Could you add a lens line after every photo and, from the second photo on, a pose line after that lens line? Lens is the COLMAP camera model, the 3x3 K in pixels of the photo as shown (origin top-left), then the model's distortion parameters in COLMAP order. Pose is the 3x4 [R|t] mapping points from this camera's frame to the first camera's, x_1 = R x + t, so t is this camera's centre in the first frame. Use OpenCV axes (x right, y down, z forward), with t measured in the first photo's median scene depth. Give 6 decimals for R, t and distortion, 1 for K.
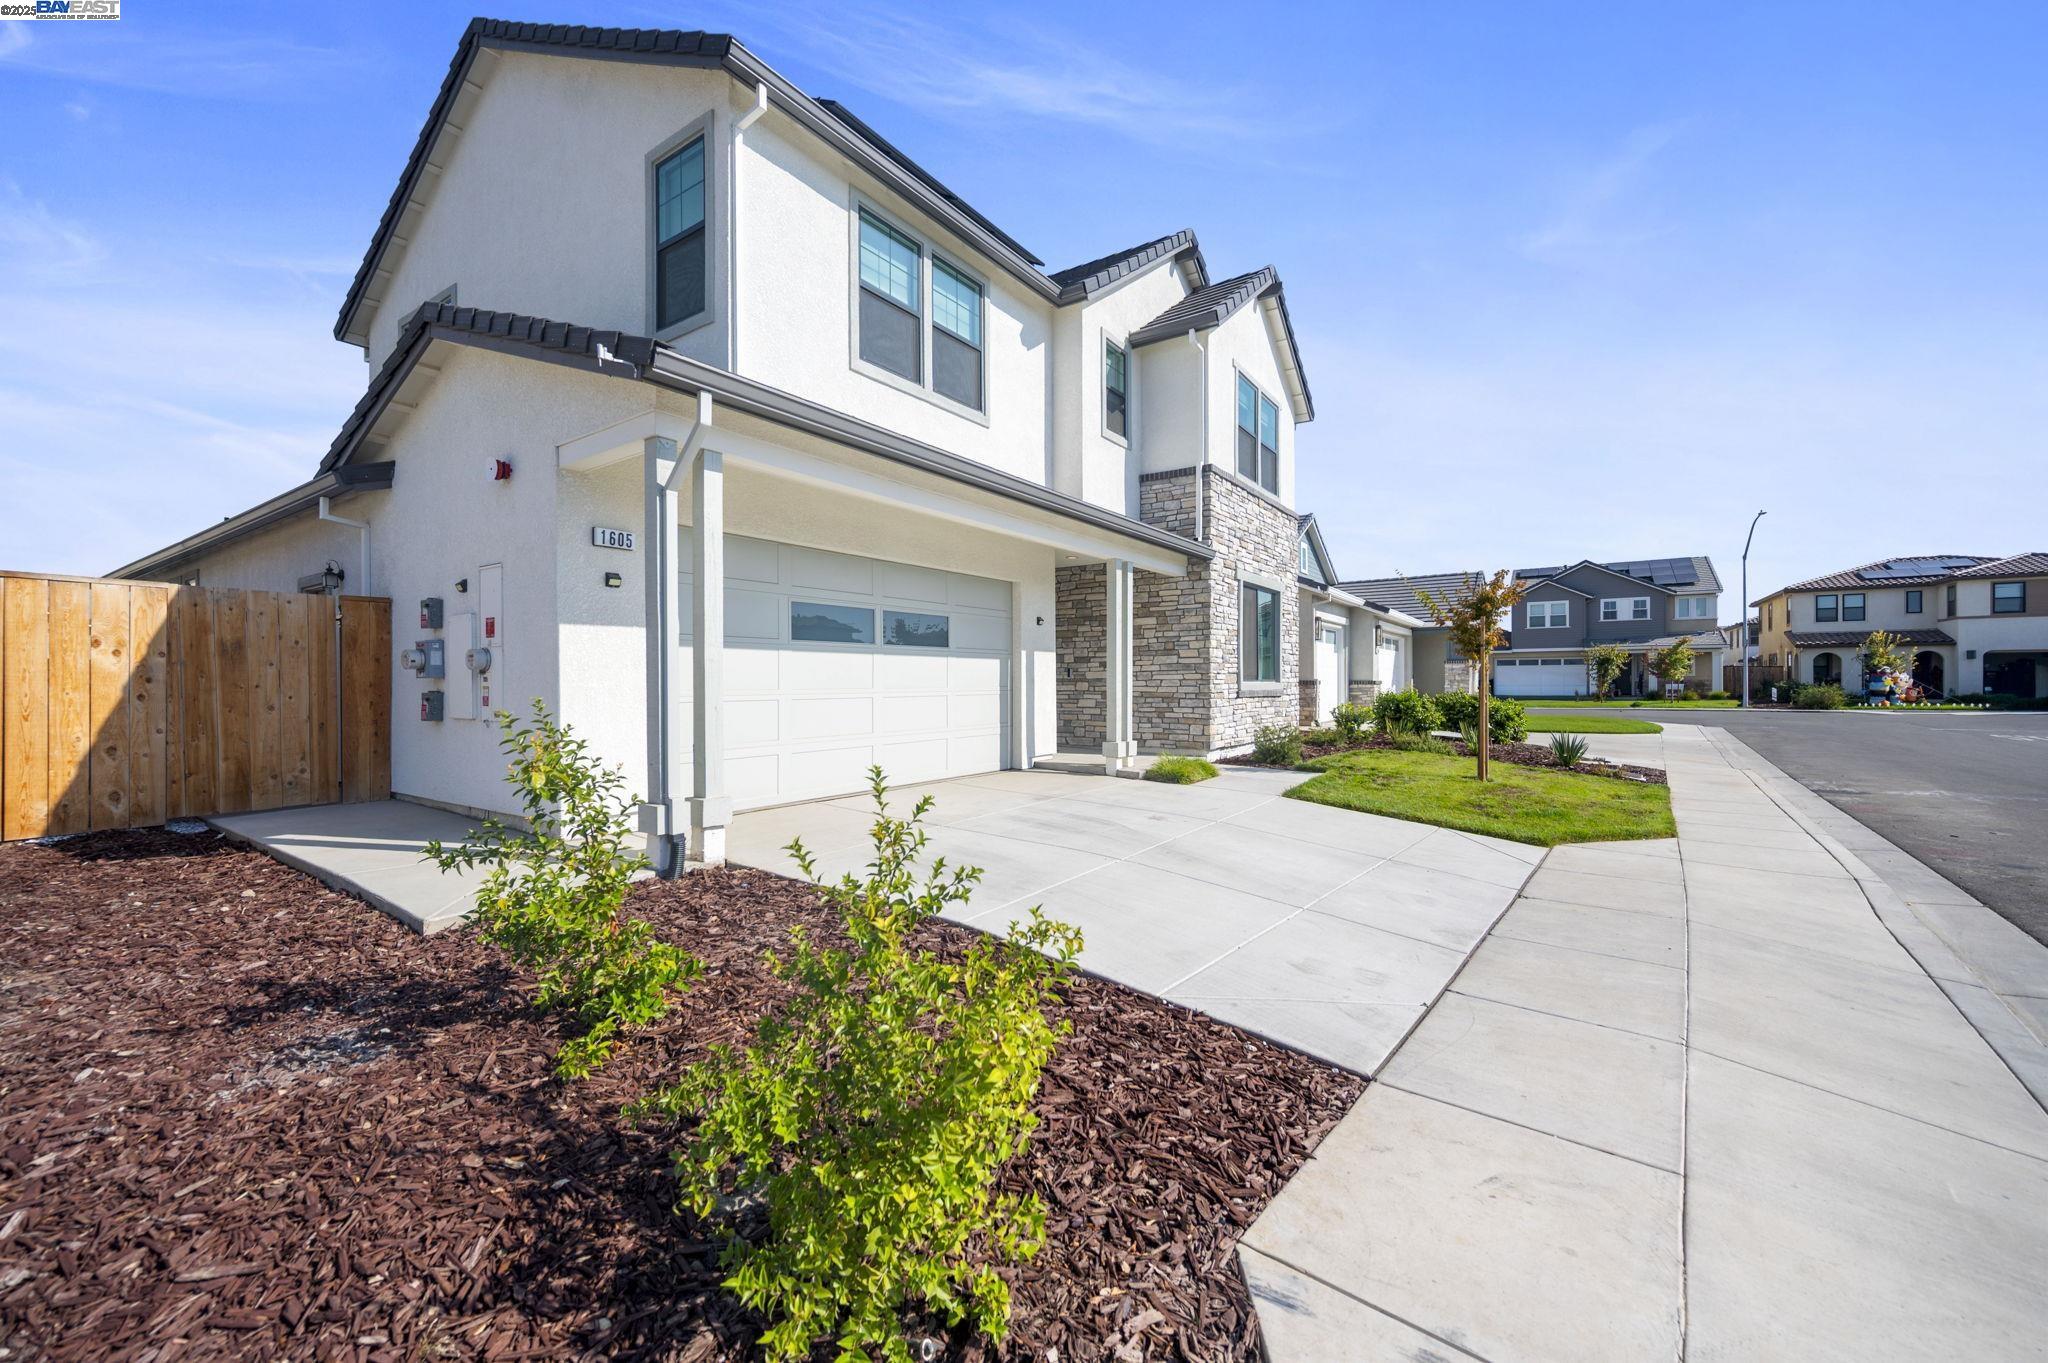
lens RADIAL K [[798.6, 0, 1039.0], [0, 798.6, 688.2], [0, 0, 1]] dist [-0.002605, -0.000228]
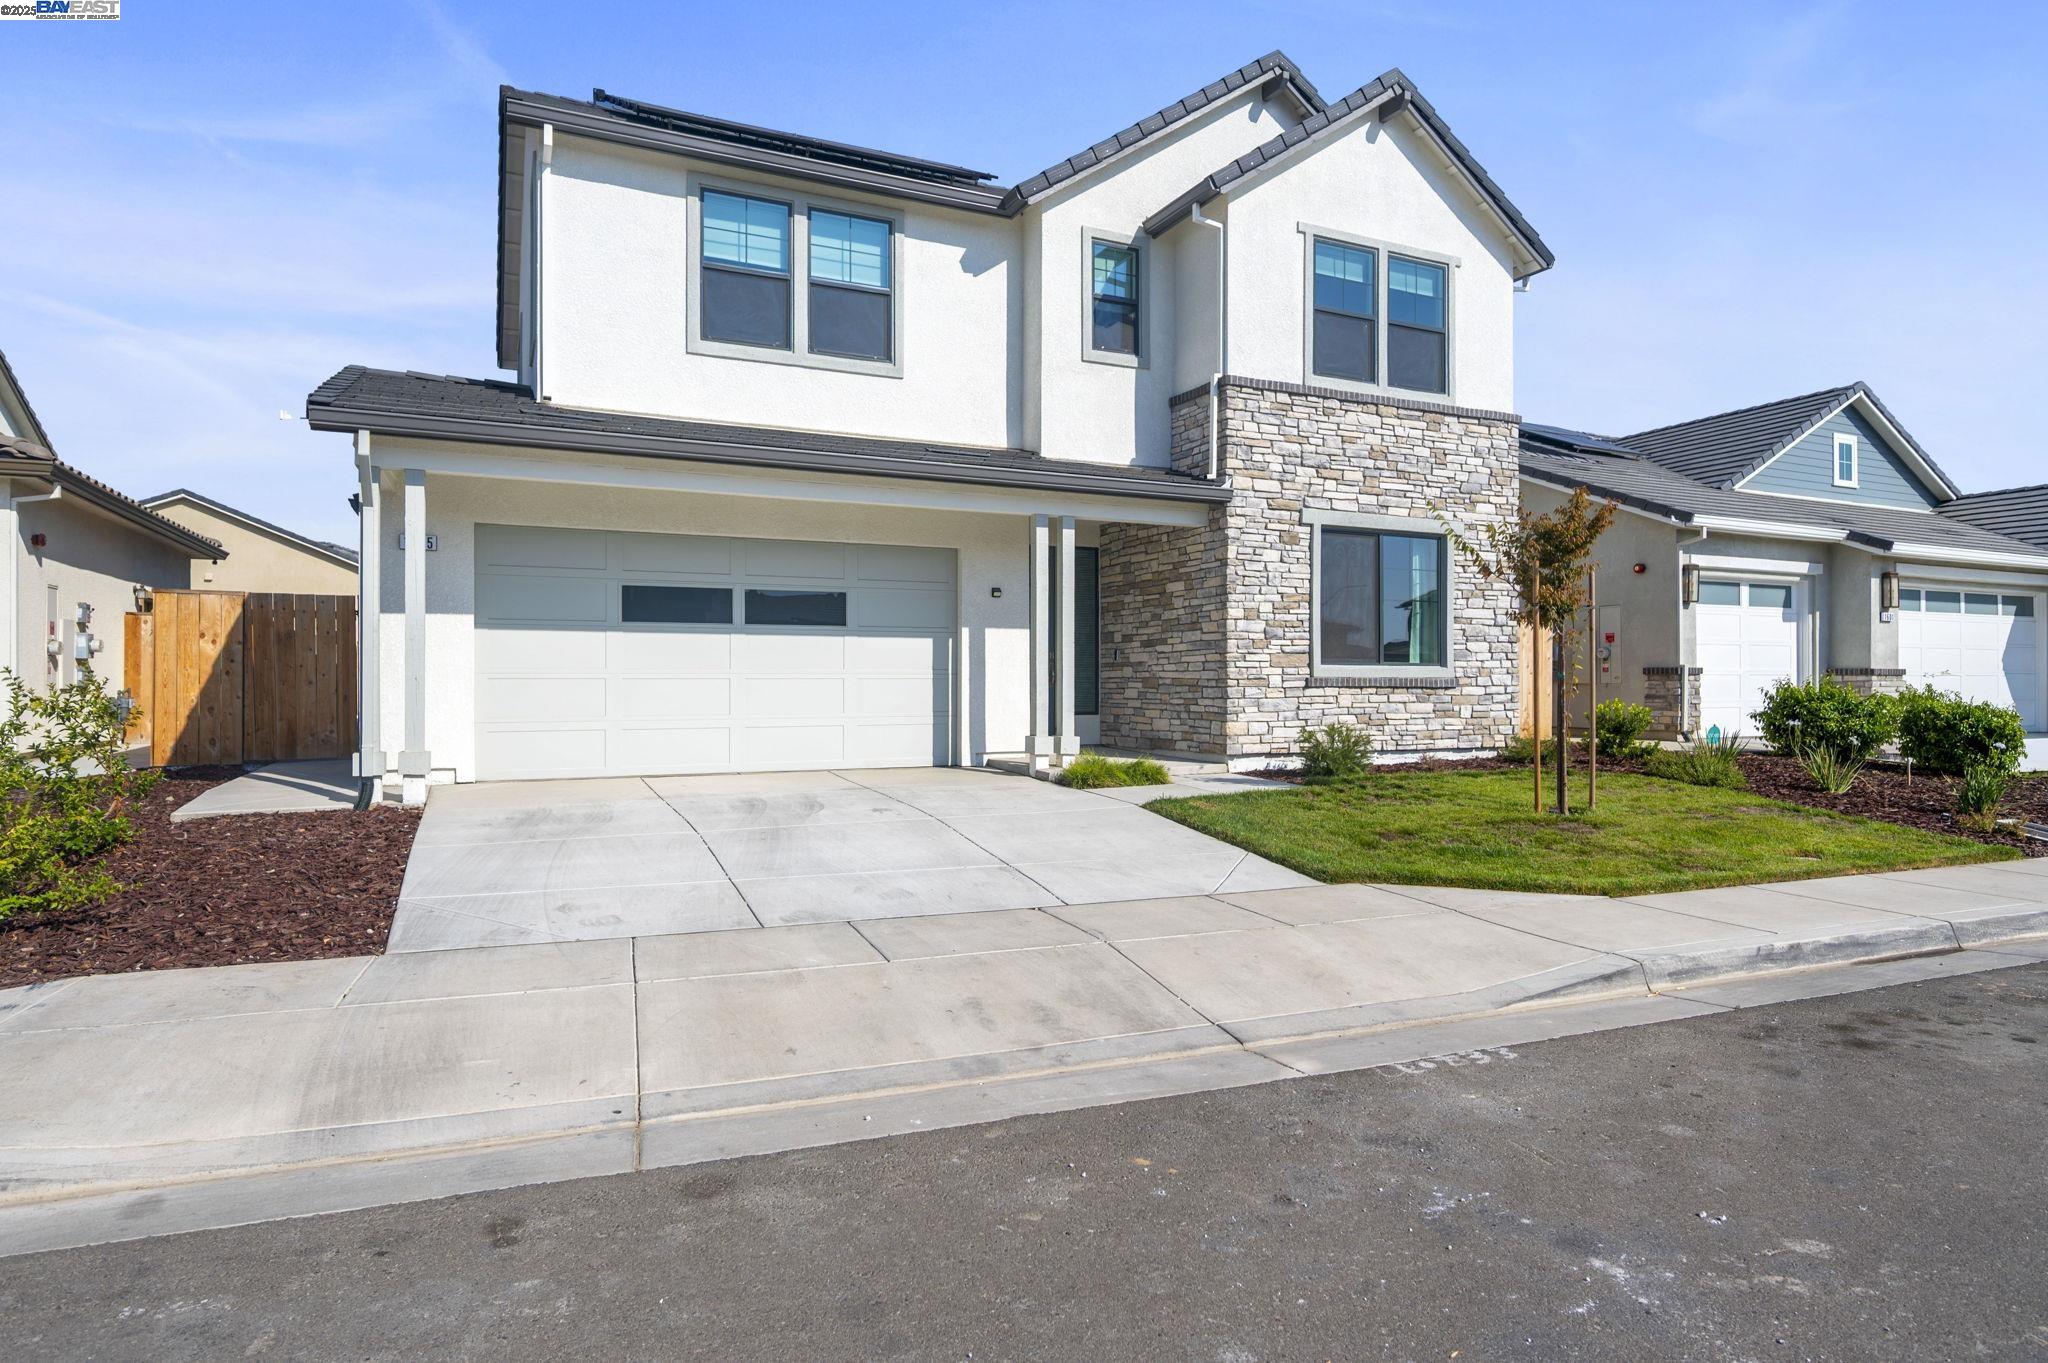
lens RADIAL K [[1112.8, 0, 1043.4], [0, 1112.8, 679.8], [0, 0, 1]] dist [0.002289, -0.001799]
pose [[0.863547, 0.002925, -0.504260, 0.686087], [-0.006281, 0.999968, -0.004957, 0.014521], [0.504229, 0.007448, 0.863538, 0.010831]]
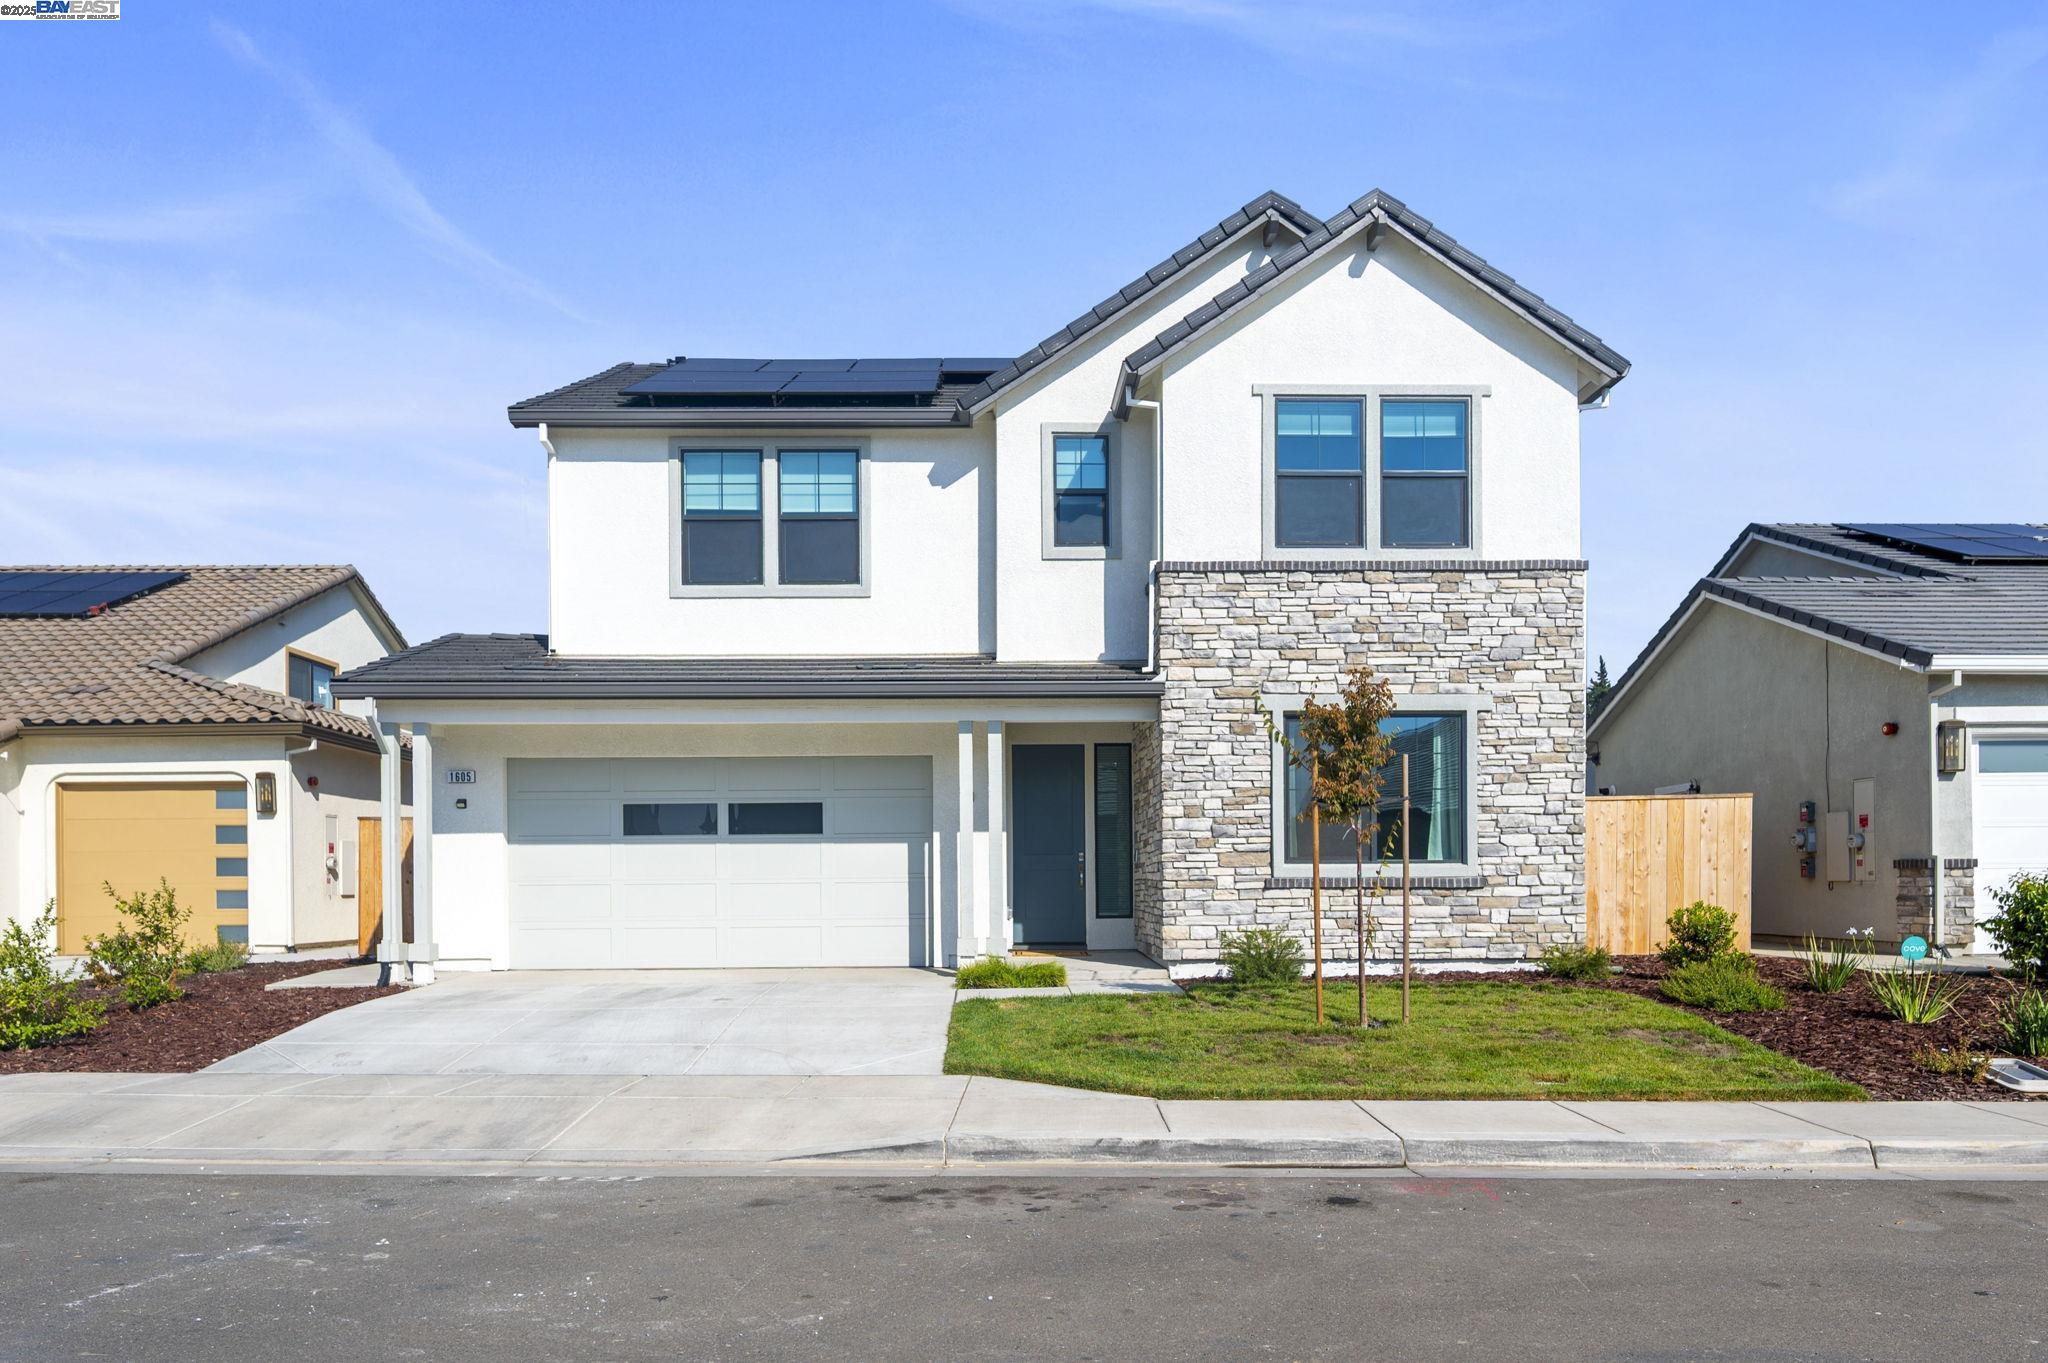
lens RADIAL K [[1309.9, 0, 1054.0], [0, 1309.9, 885.1], [0, 0, 1]] dist [0.002742, 0.002449]
pose [[0.589856, 0.000159, -0.807508, 1.278682], [-0.000034, 1.000000, 0.000172, 0.010898], [0.807508, -0.000074, 0.589856, 0.264105]]
